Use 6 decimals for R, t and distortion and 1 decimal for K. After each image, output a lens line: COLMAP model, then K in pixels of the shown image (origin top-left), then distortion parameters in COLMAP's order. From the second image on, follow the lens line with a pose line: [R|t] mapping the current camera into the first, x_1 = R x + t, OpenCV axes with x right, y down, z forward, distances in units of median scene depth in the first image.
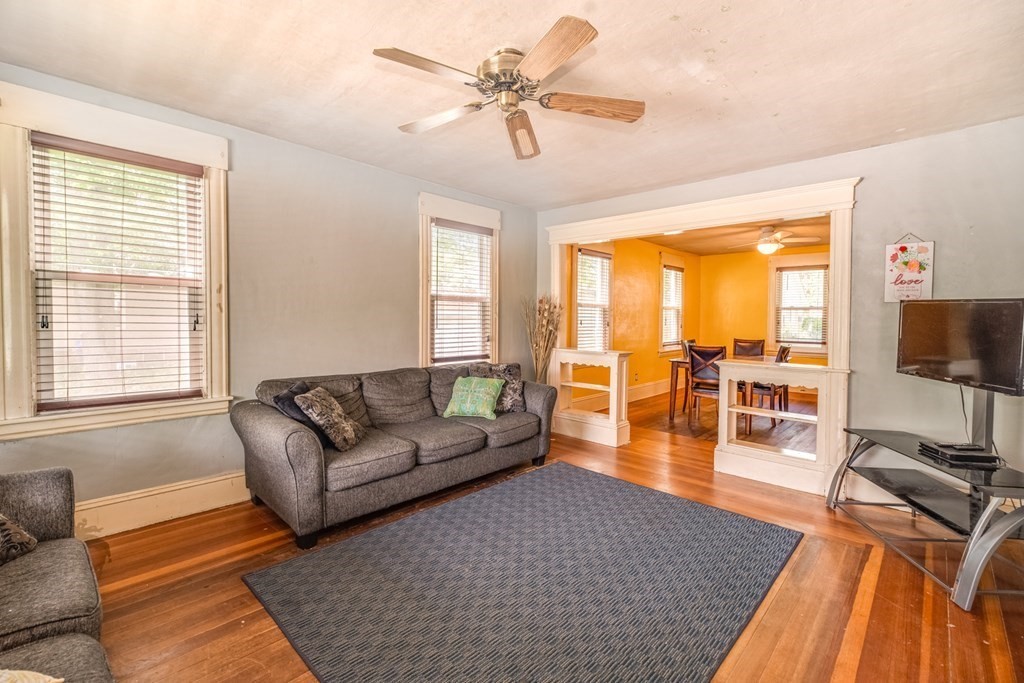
lens RADIAL K [[446.3, 0, 509.2], [0, 446.3, 326.2], [0, 0, 1]] dist [0.000389, -0.002502]
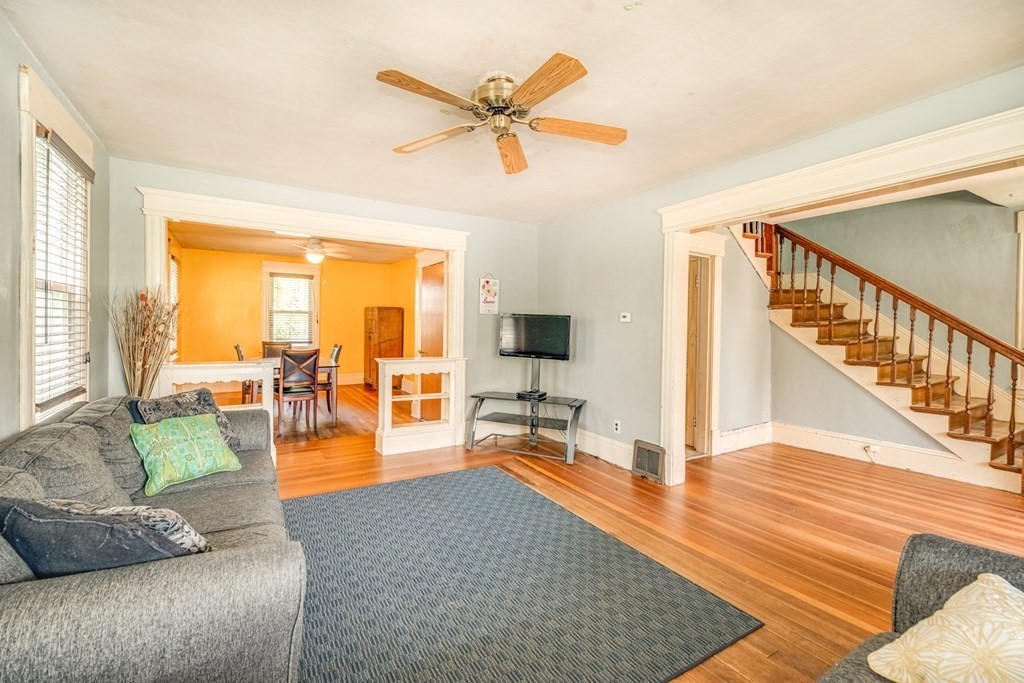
lens RADIAL K [[446.3, 0, 509.2], [0, 446.3, 326.2], [0, 0, 1]] dist [0.000389, -0.002502]
pose [[0.257697, -0.008662, 0.966187, -0.485524], [0.008453, 0.999942, 0.006710, -0.012884], [-0.966189, 0.006438, 0.257755, 0.333716]]
